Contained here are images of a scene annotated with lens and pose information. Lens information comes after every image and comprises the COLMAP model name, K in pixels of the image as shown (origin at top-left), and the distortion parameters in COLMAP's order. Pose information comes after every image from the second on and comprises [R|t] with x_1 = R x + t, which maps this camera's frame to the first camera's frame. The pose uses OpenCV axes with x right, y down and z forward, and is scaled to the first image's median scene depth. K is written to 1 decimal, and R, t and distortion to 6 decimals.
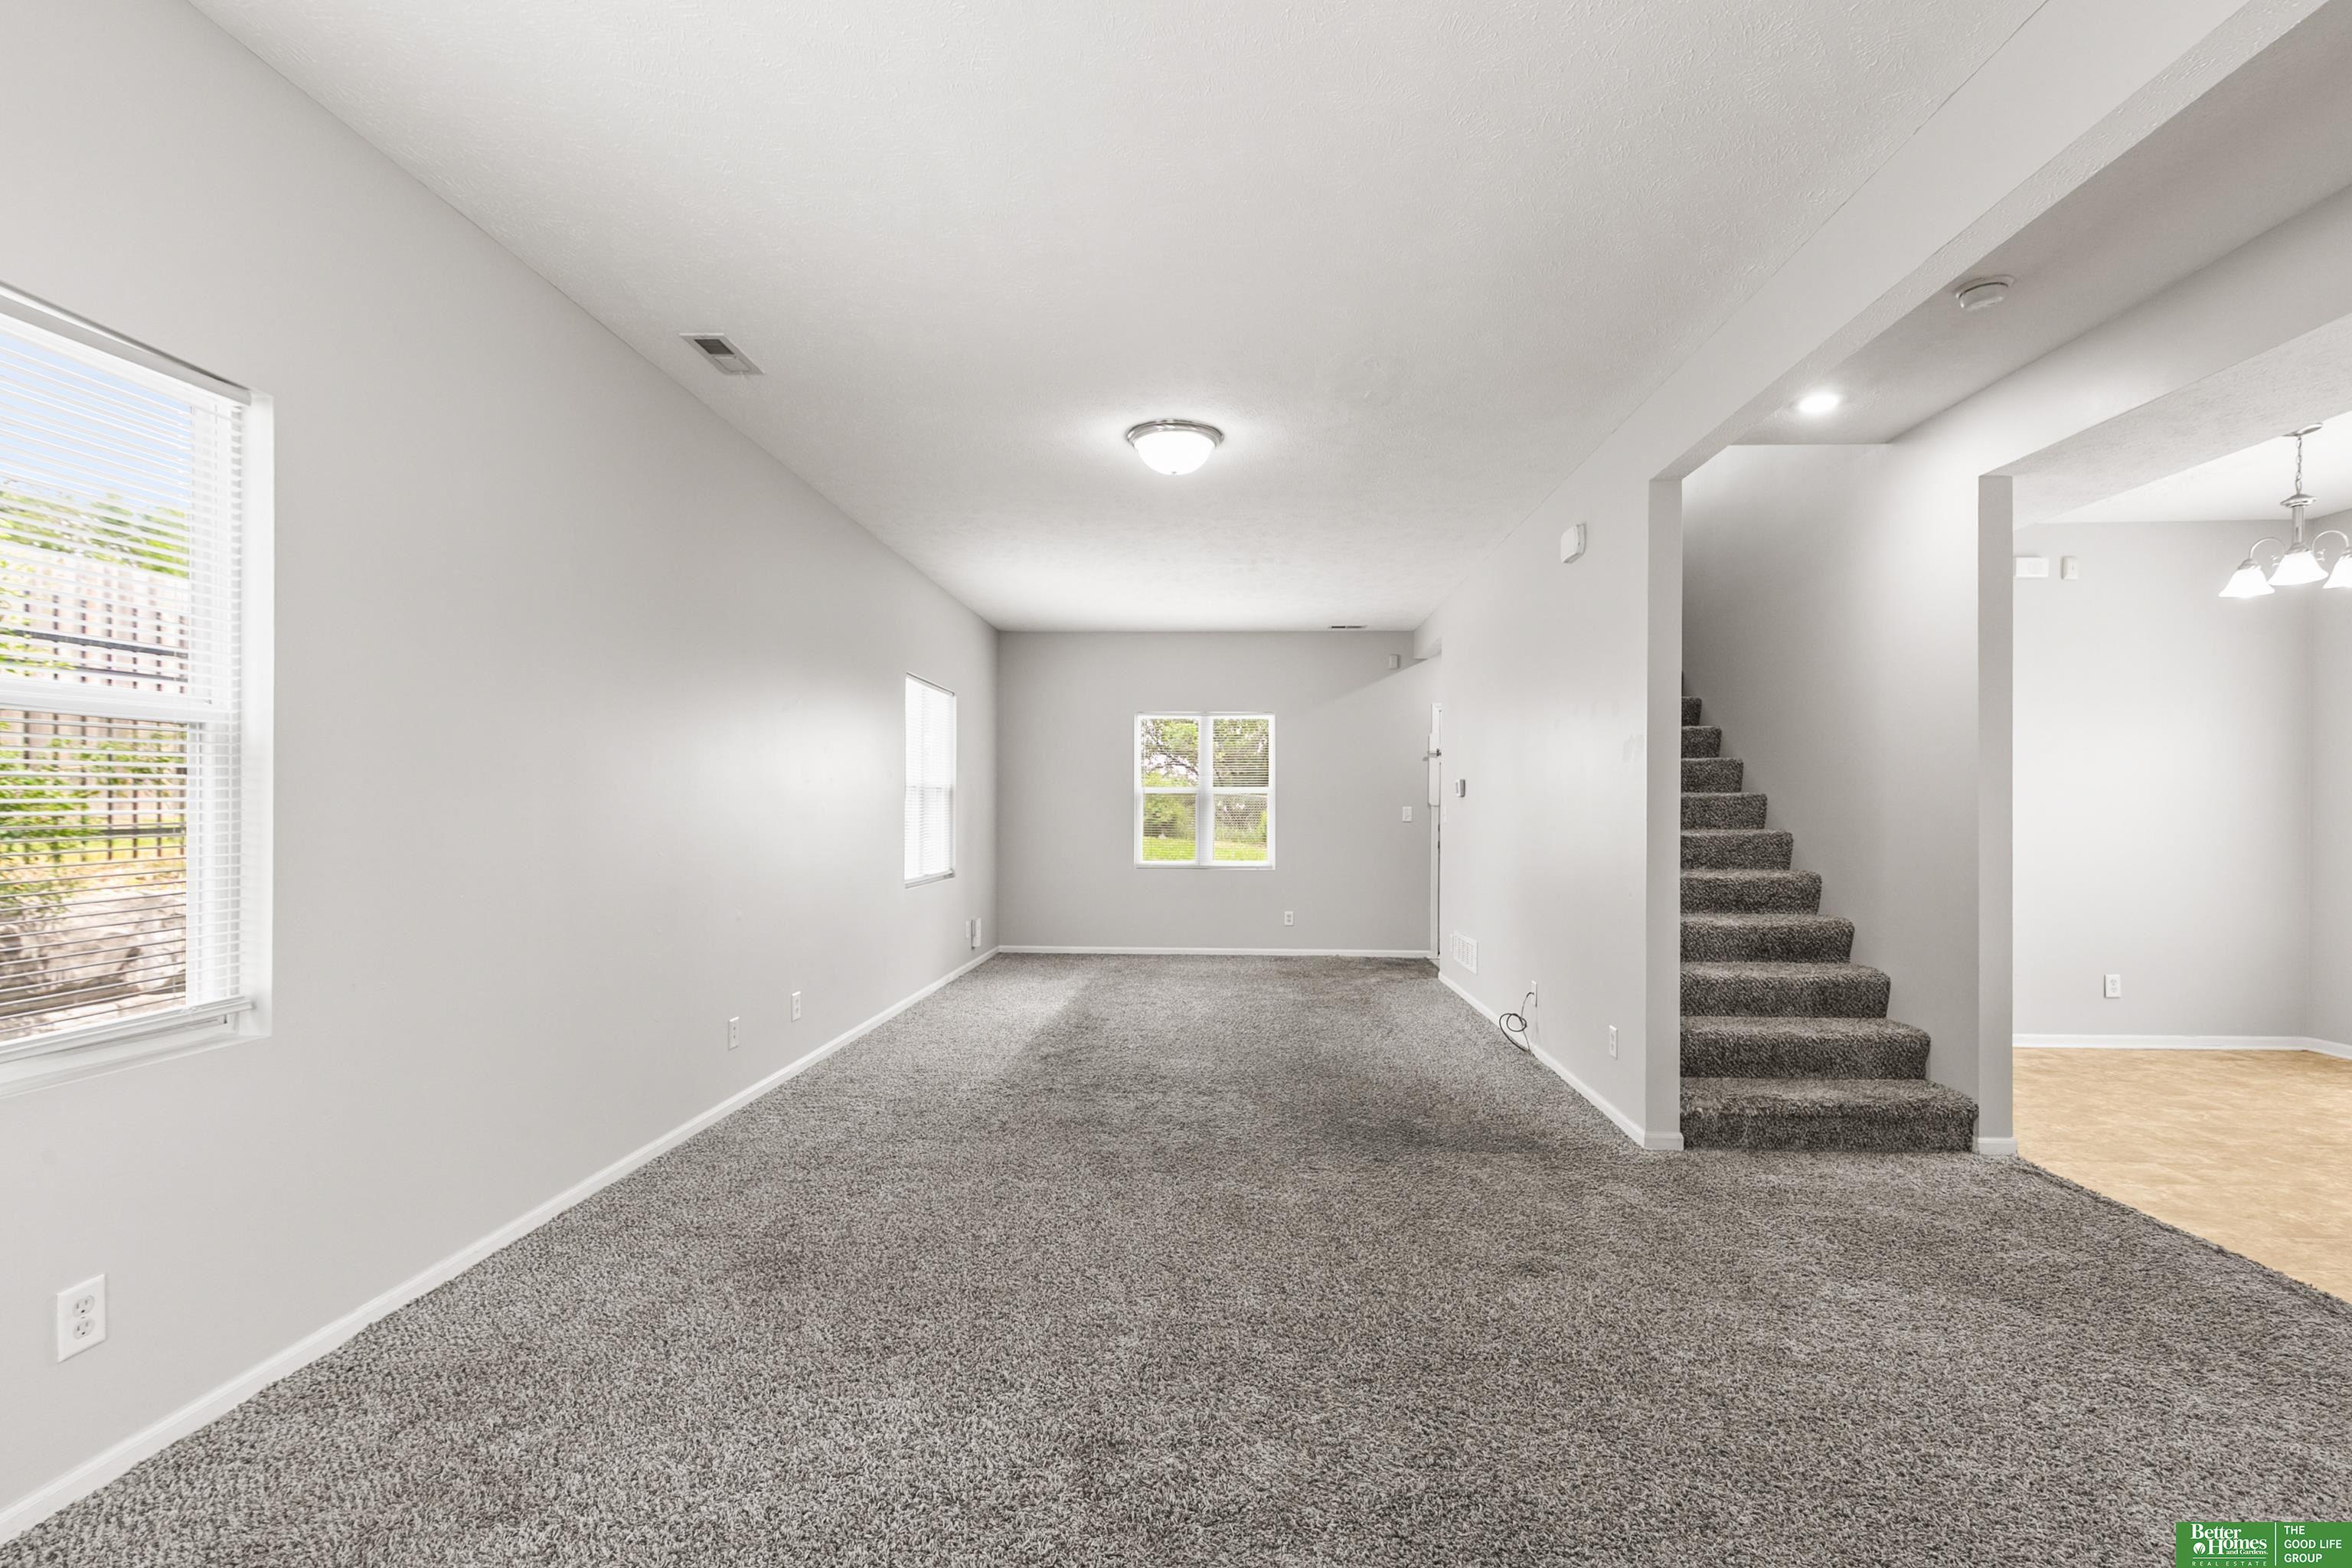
lens RADIAL K [[1060.2, 0, 1180.2], [0, 1060.2, 819.1], [0, 0, 1]] dist [0.000464, 0.000143]
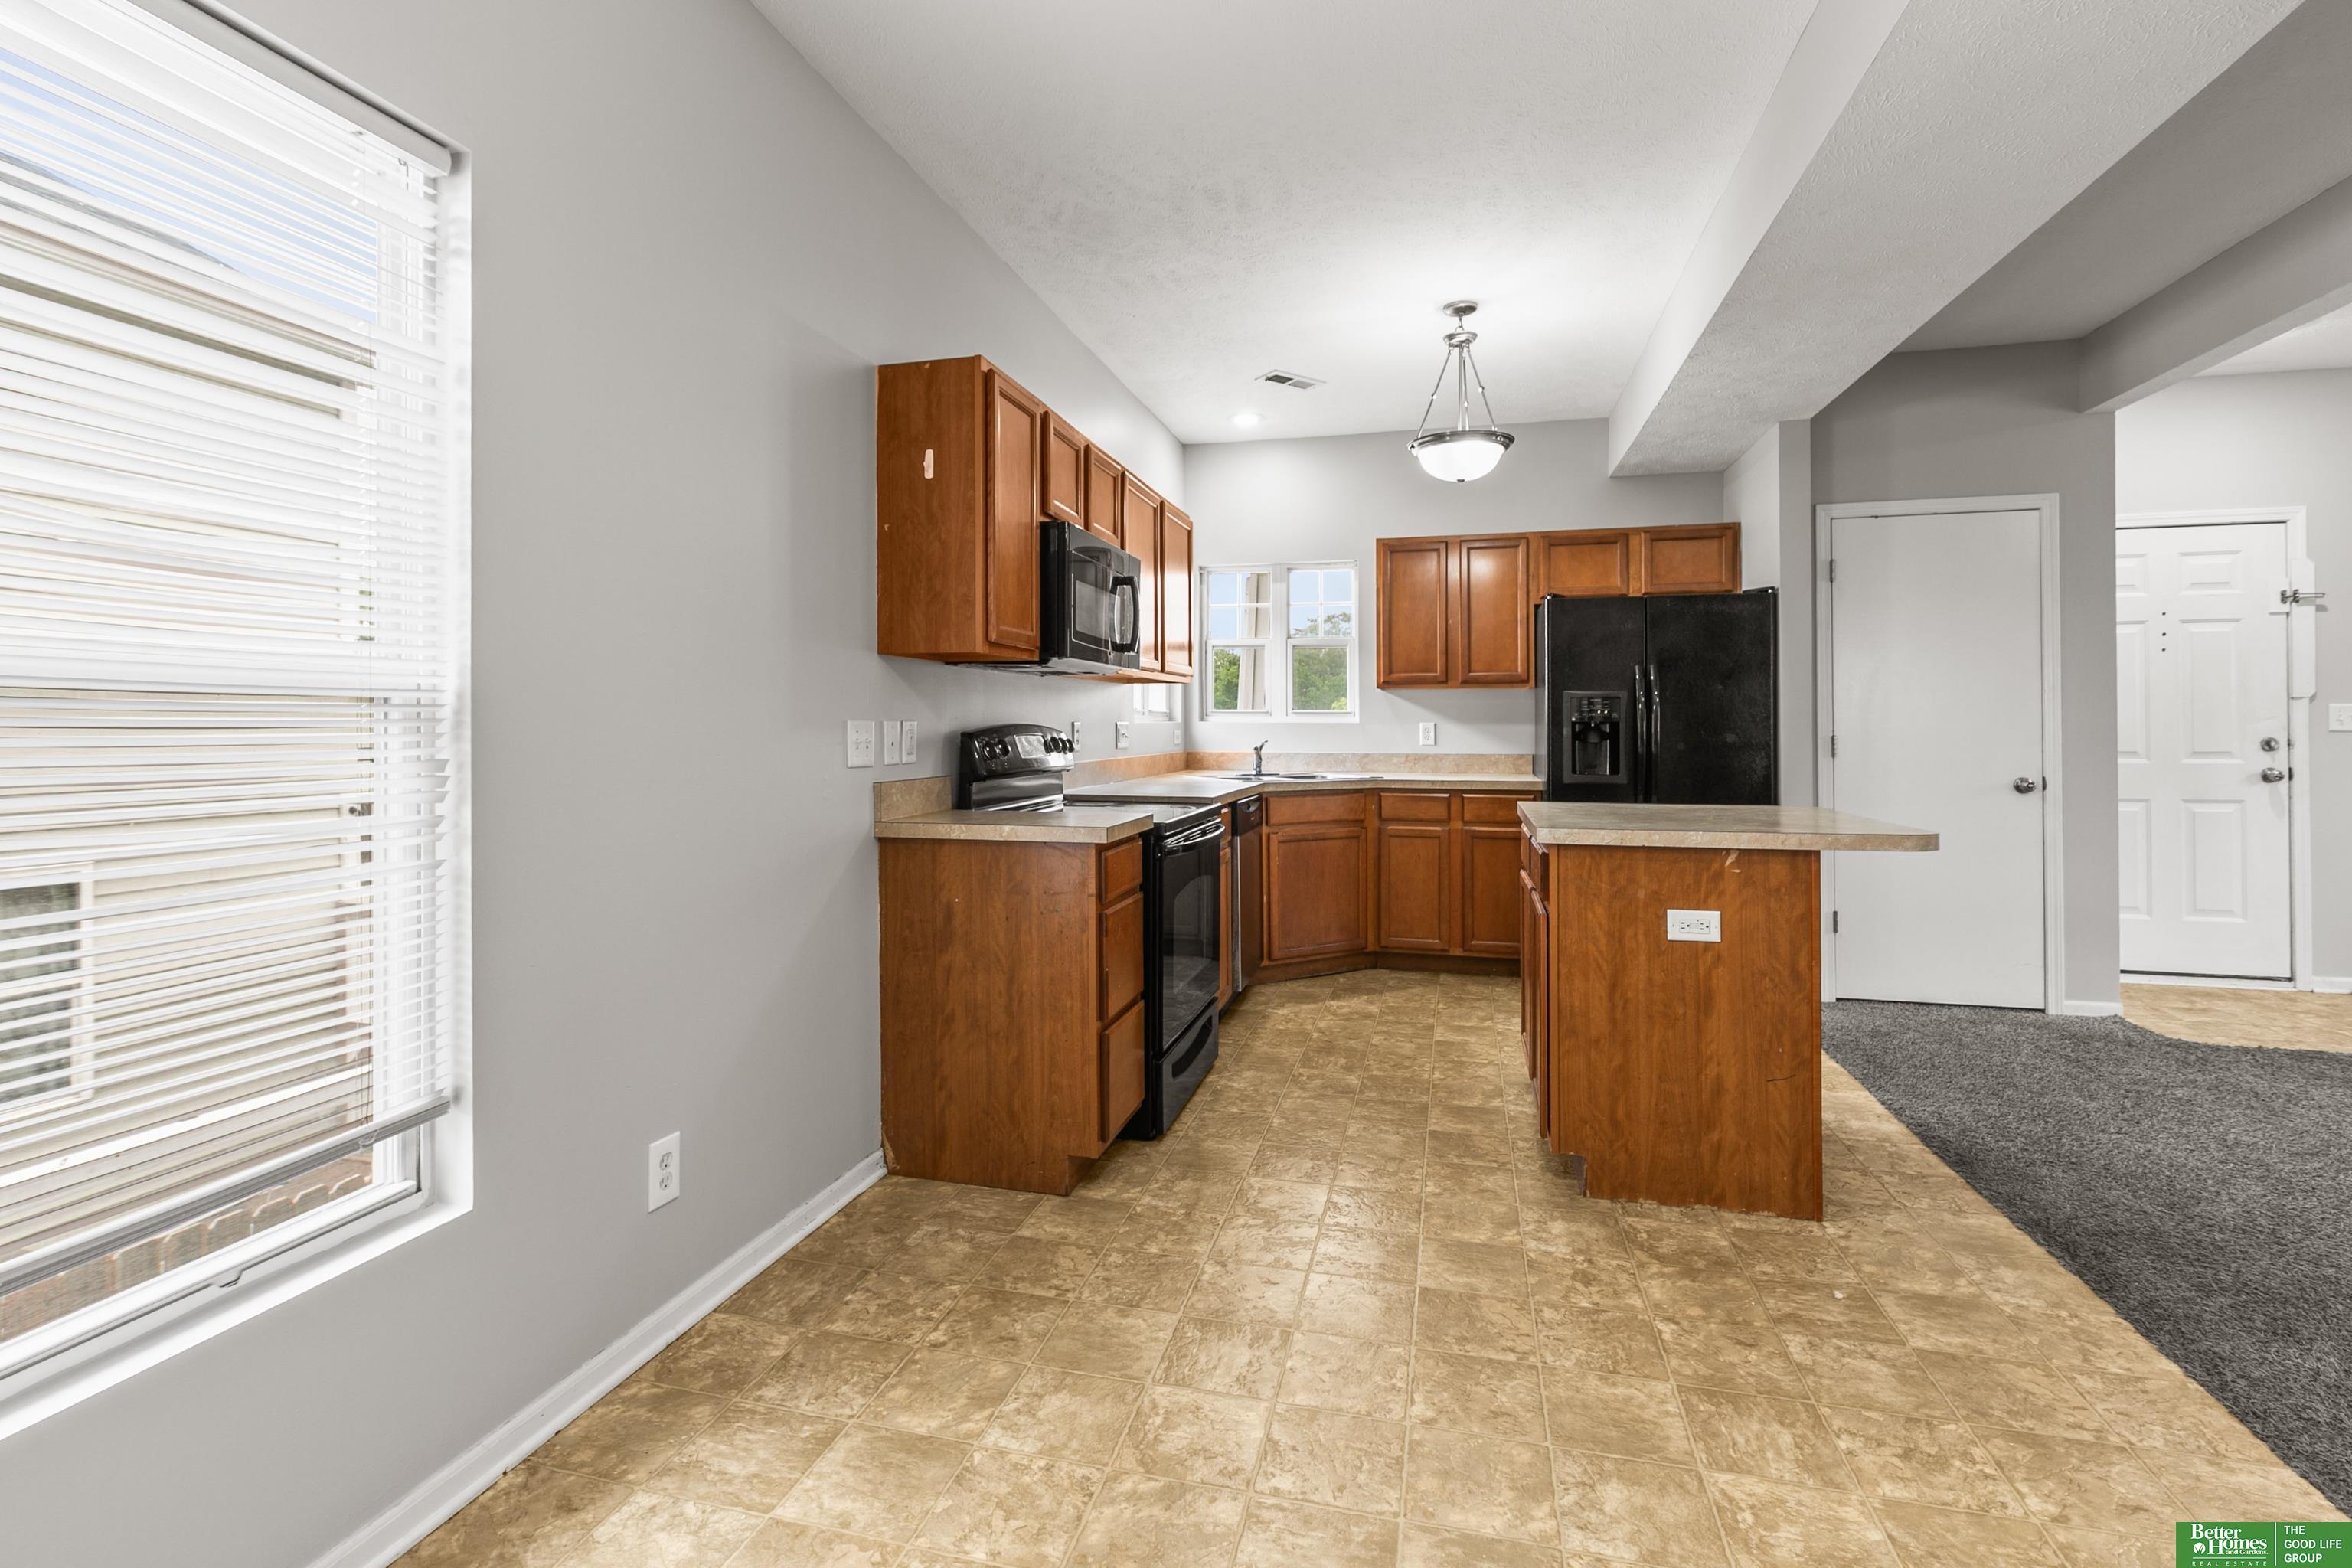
lens RADIAL K [[1060.2, 0, 1201.3], [0, 1060.2, 722.7], [0, 0, 1]] dist [0.000464, 0.000143]
pose [[-0.981168, 0.000312, 0.193154, 1.081627], [0.001335, 0.999986, 0.005171, 0.005386], [-0.193149, 0.005331, -0.981155, 1.265044]]
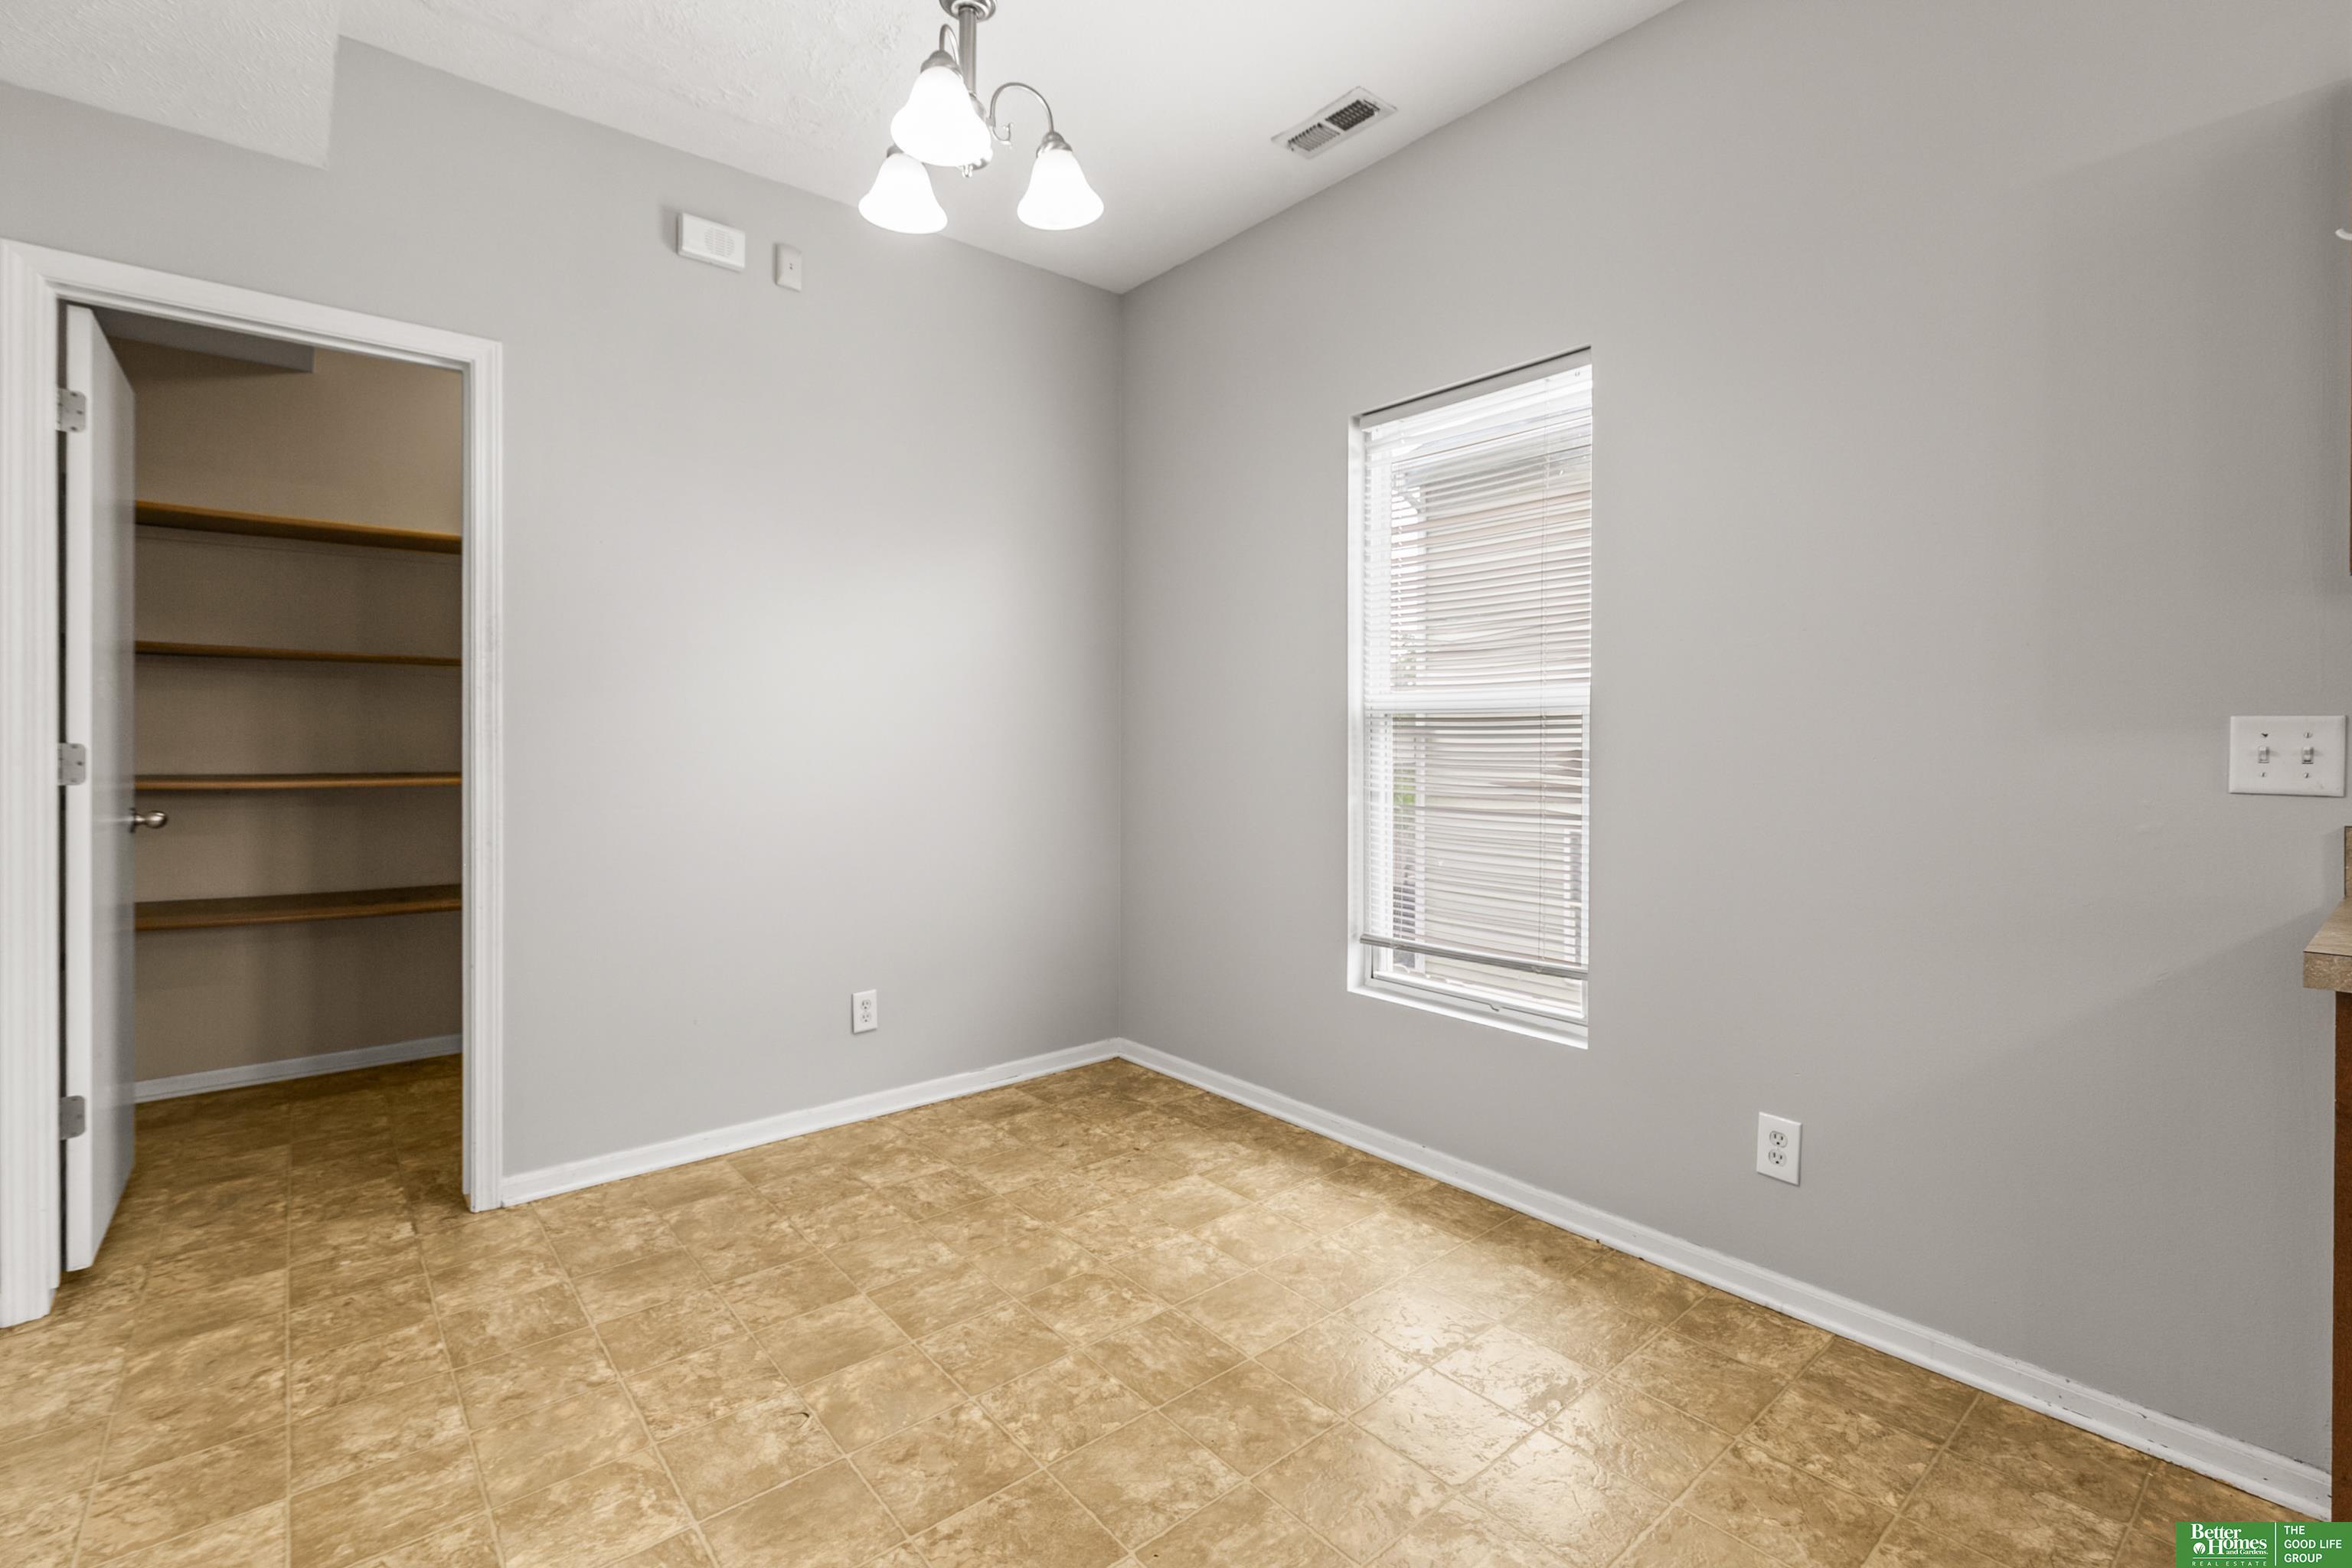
lens RADIAL K [[1060.2, 0, 1185.5], [0, 1060.2, 760.8], [0, 0, 1]] dist [0.000464, 0.000143]
pose [[0.725408, -0.019103, 0.688054, 0.850134], [0.006291, 0.999757, 0.021124, 0.013108], [-0.688290, -0.010995, 0.725352, 0.641442]]
